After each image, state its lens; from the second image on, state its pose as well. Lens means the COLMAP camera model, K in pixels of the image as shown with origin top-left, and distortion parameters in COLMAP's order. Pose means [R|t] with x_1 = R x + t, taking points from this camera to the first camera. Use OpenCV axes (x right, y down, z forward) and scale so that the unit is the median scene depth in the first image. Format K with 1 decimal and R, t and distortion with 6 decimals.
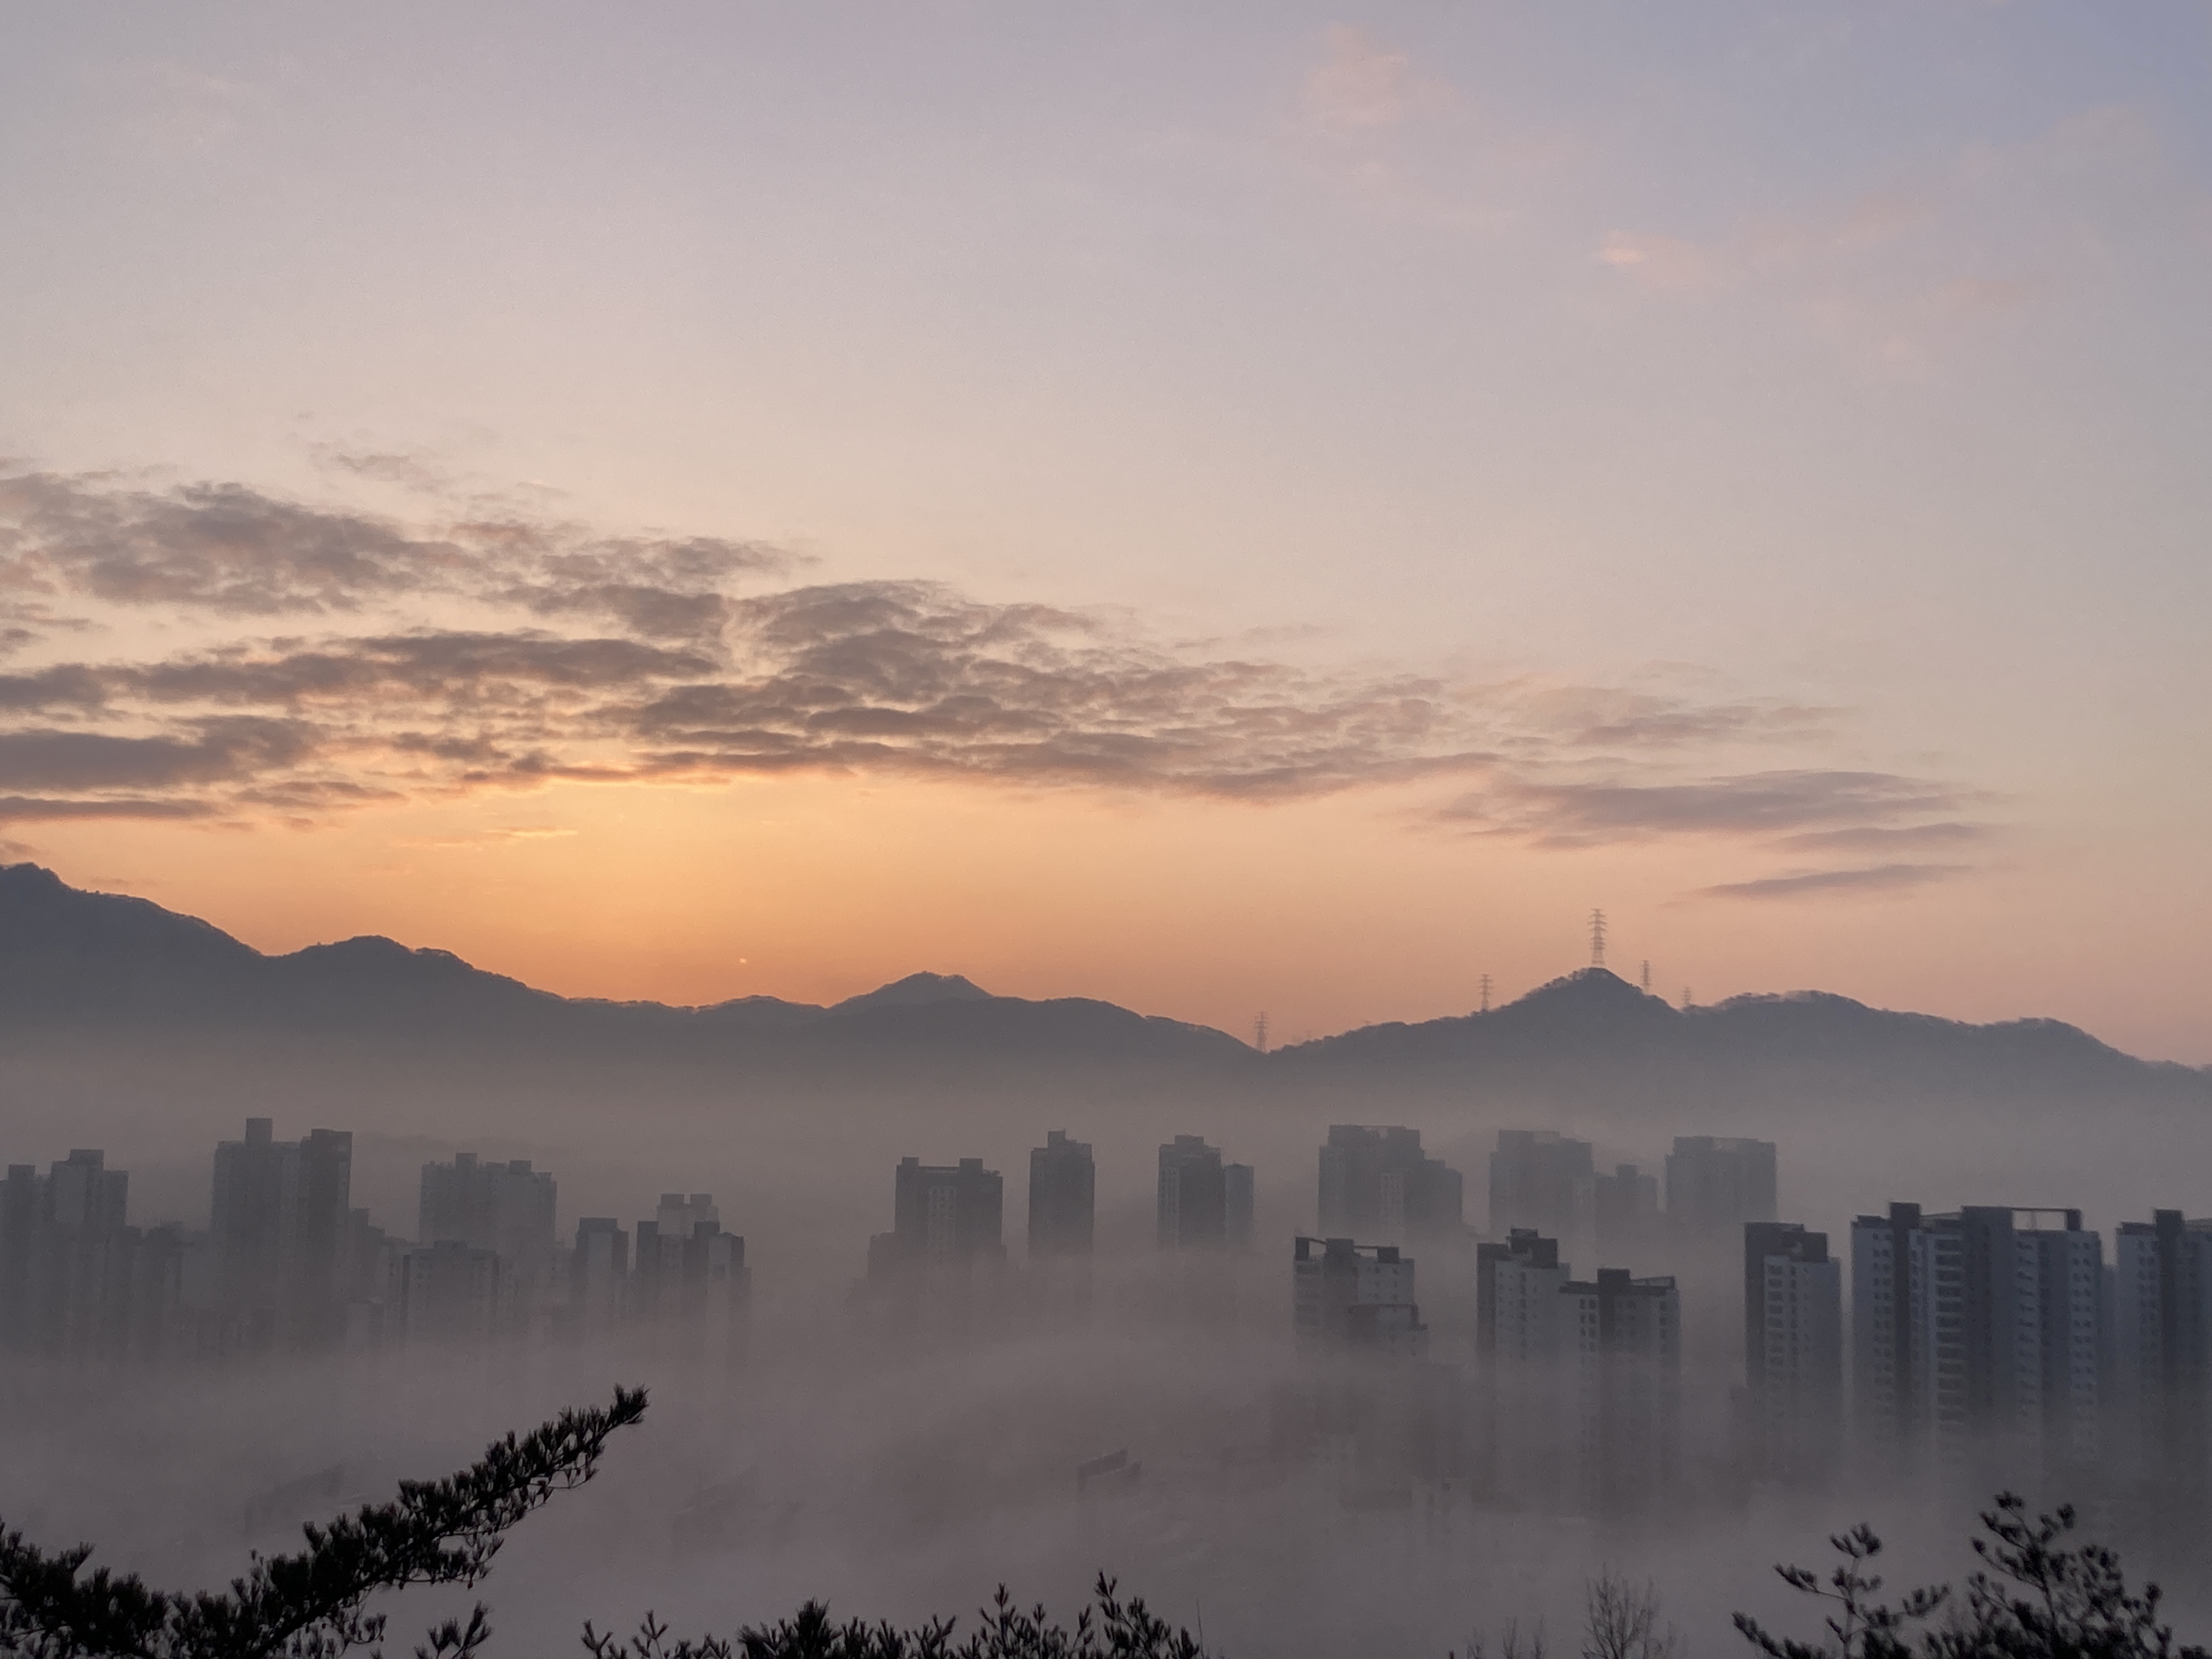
lens RADIAL K [[3169.9, 0, 1100.7], [0, 3169.9, 836.6], [0, 0, 1]] dist [0.203669, -0.617177]
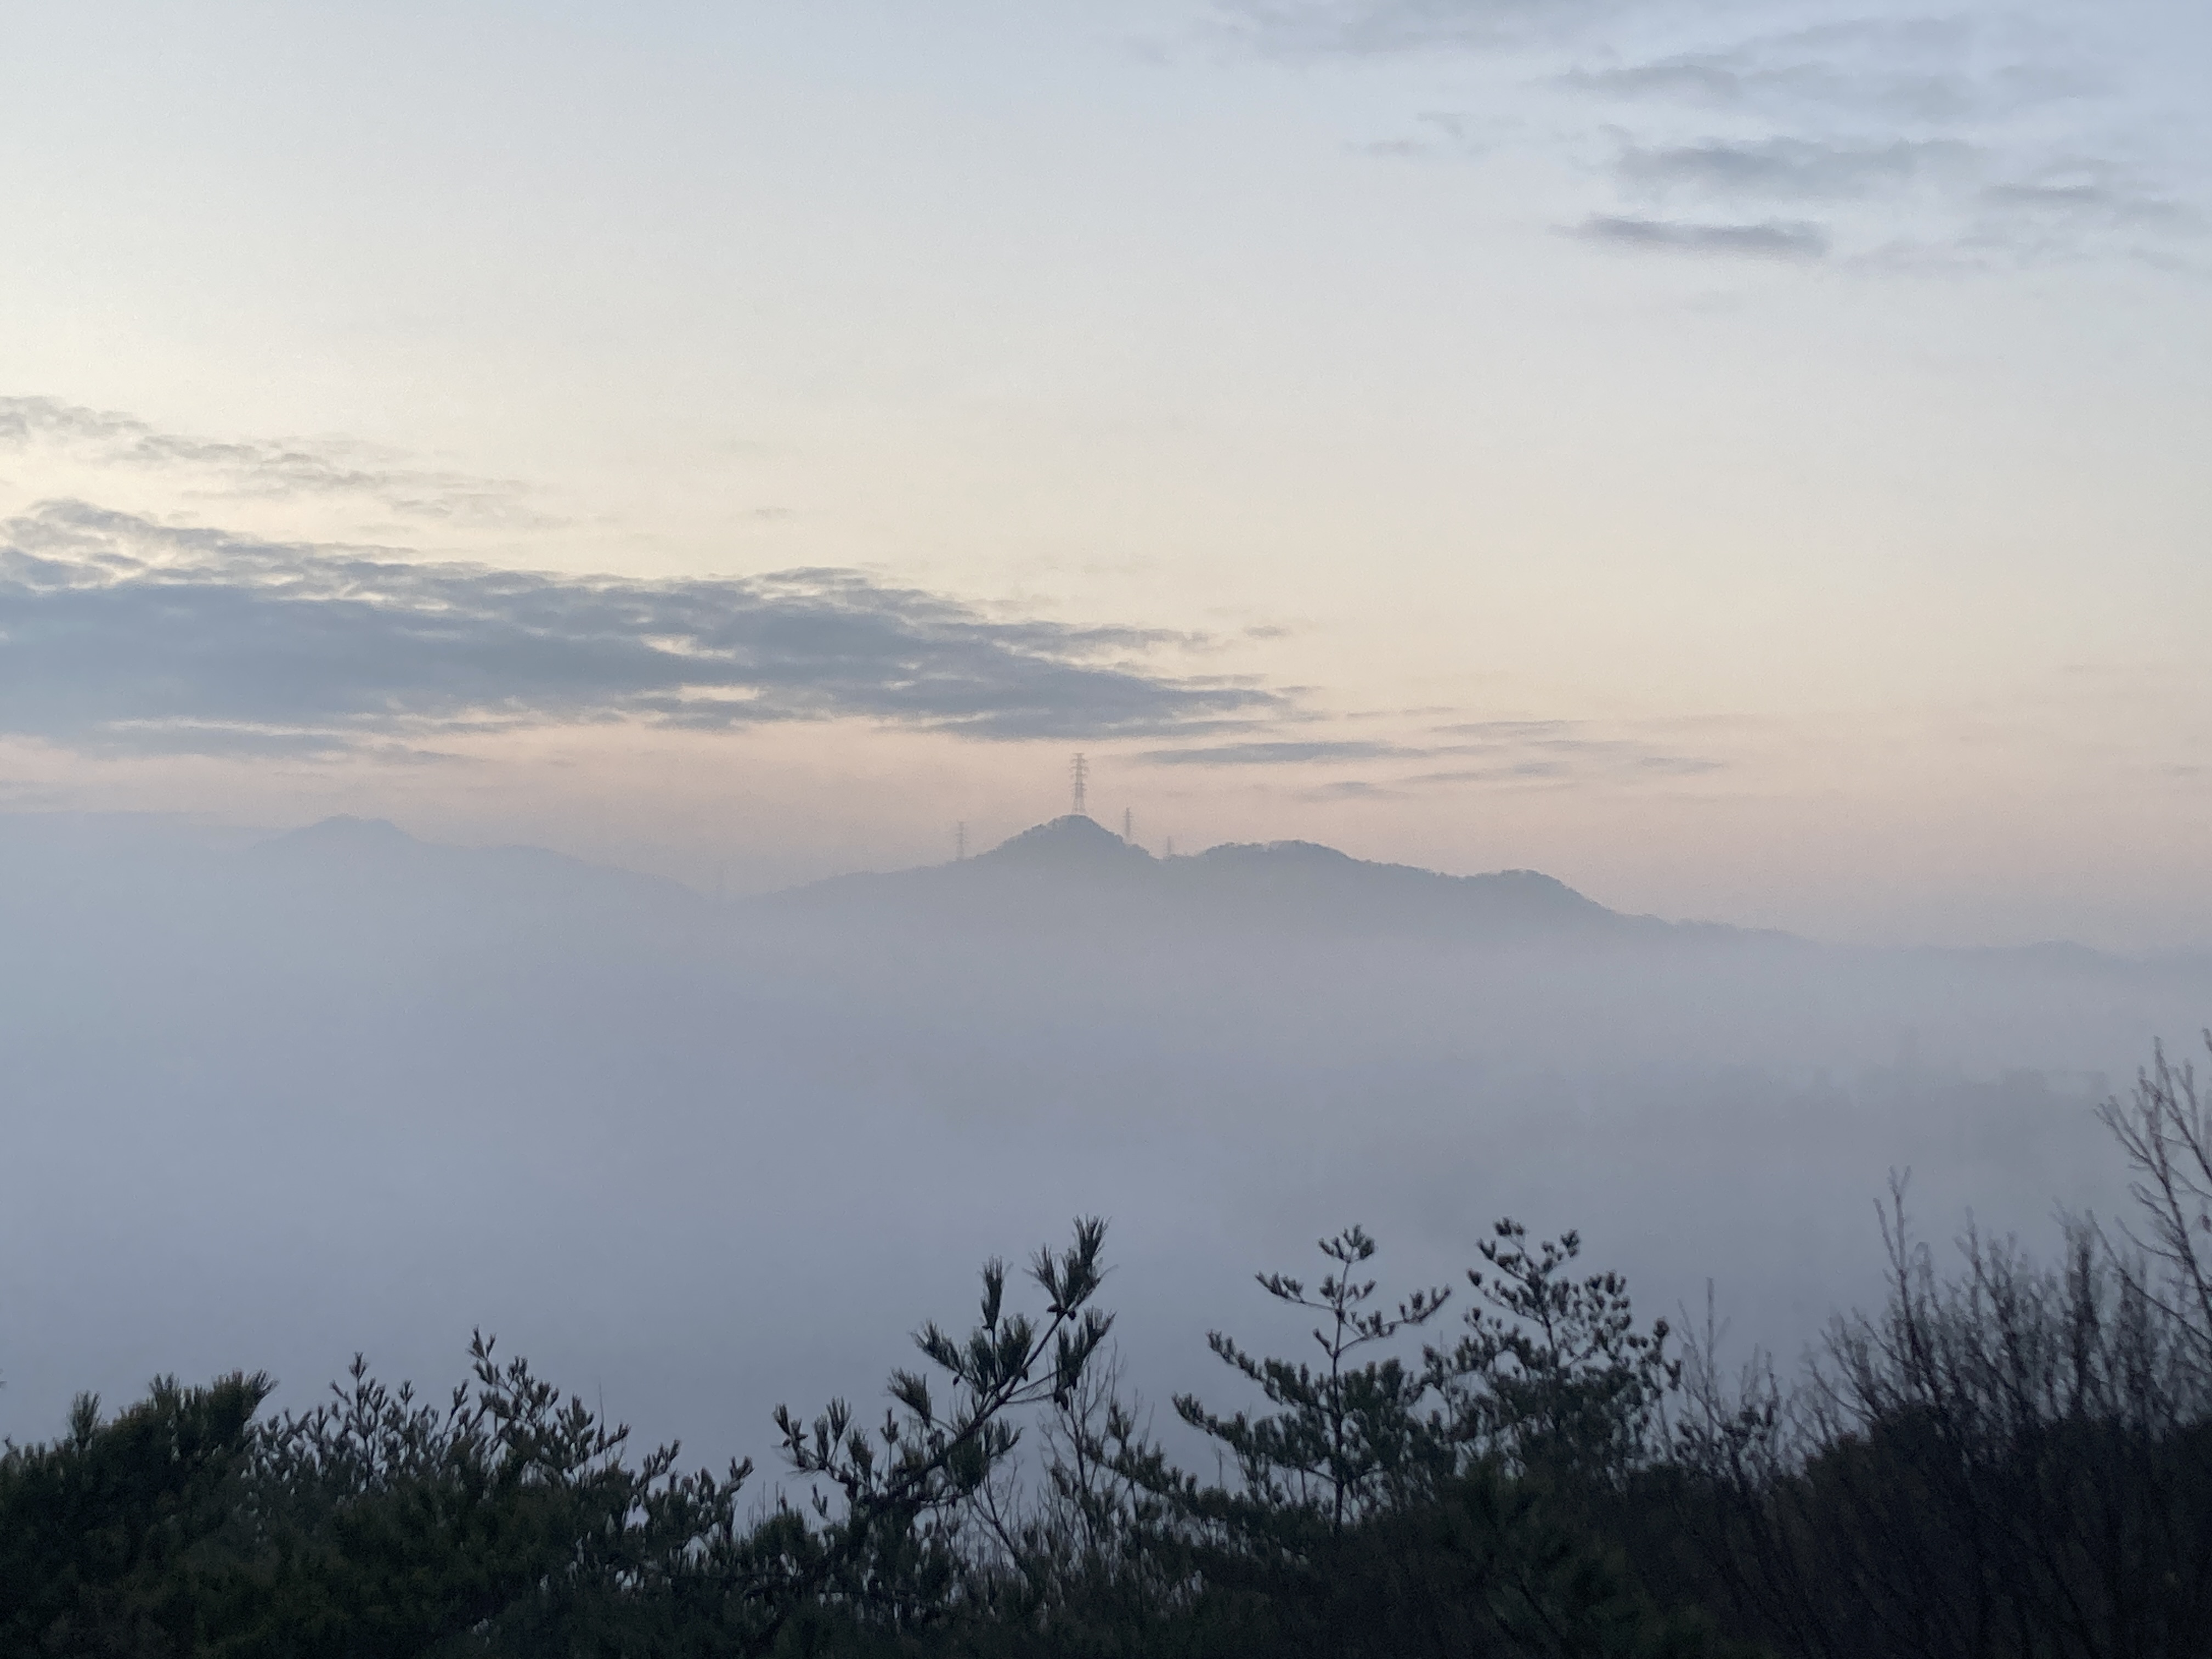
lens RADIAL K [[3341.9, 0, 1138.8], [0, 3341.9, 829.1], [0, 0, 1]] dist [0.296474, -1.766956]
pose [[0.985086, 0.012541, 0.171604, 0.020859], [-0.018503, 0.999278, 0.033190, 0.076917], [-0.171064, -0.035870, 0.984607, 0.114472]]
